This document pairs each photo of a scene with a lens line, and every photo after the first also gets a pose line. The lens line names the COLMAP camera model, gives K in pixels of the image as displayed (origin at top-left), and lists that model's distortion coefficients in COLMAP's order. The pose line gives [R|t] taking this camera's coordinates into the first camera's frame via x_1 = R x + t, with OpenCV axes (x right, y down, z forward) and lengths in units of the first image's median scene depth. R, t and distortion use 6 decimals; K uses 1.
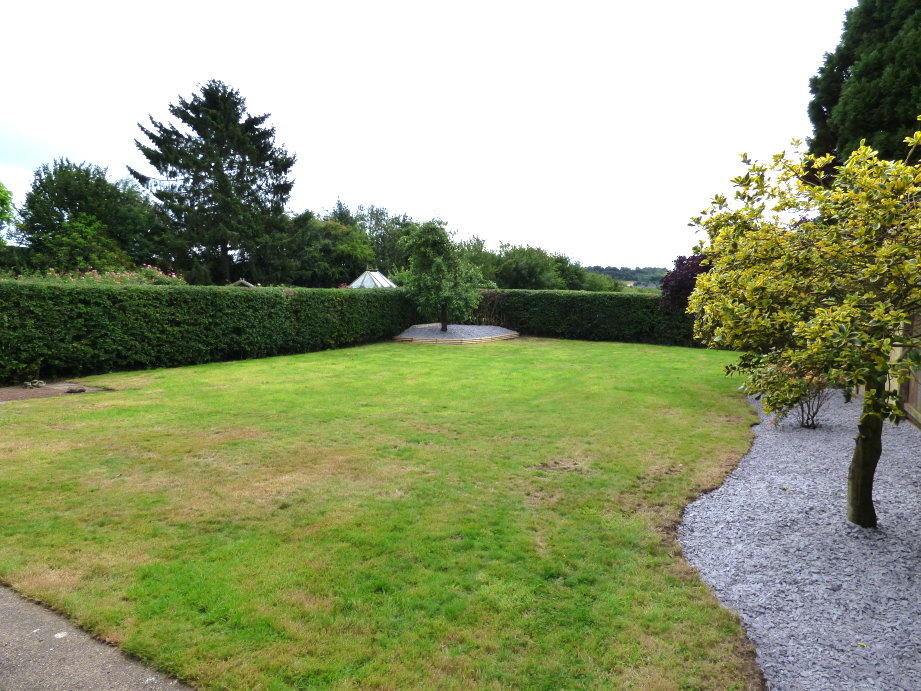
lens RADIAL K [[556.5, 0, 460.3], [0, 556.5, 346.1], [0, 0, 1]] dist [-0.004325, -0.005497]
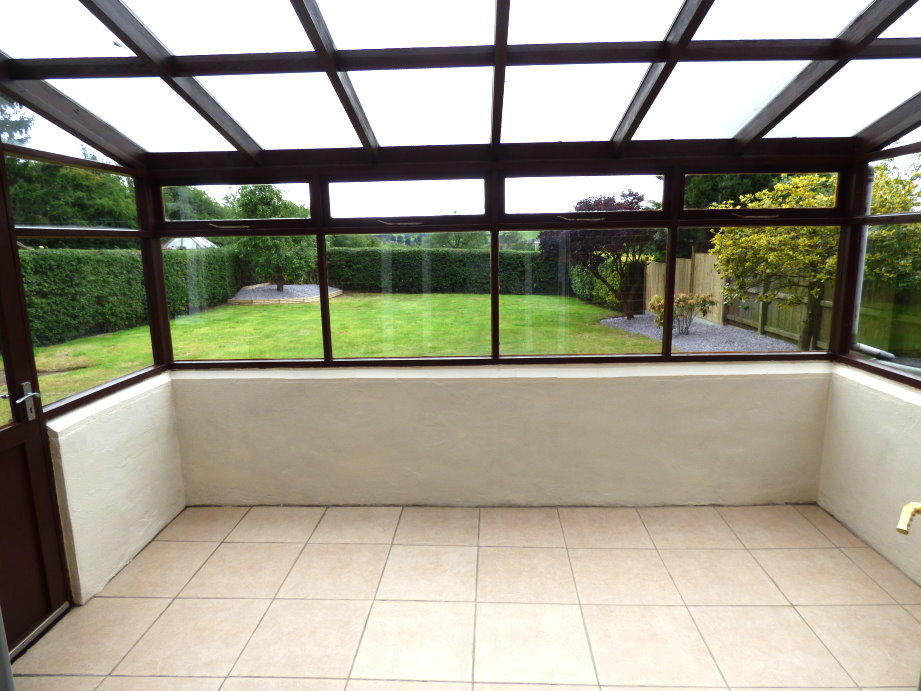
lens RADIAL K [[556.5, 0, 461.1], [0, 556.5, 344.9], [0, 0, 1]] dist [-0.004325, -0.005497]
pose [[0.886292, -0.095557, 0.453162, -0.203485], [0.061687, 0.994121, 0.088980, -0.000201], [-0.459001, -0.050909, 0.886976, -0.031681]]
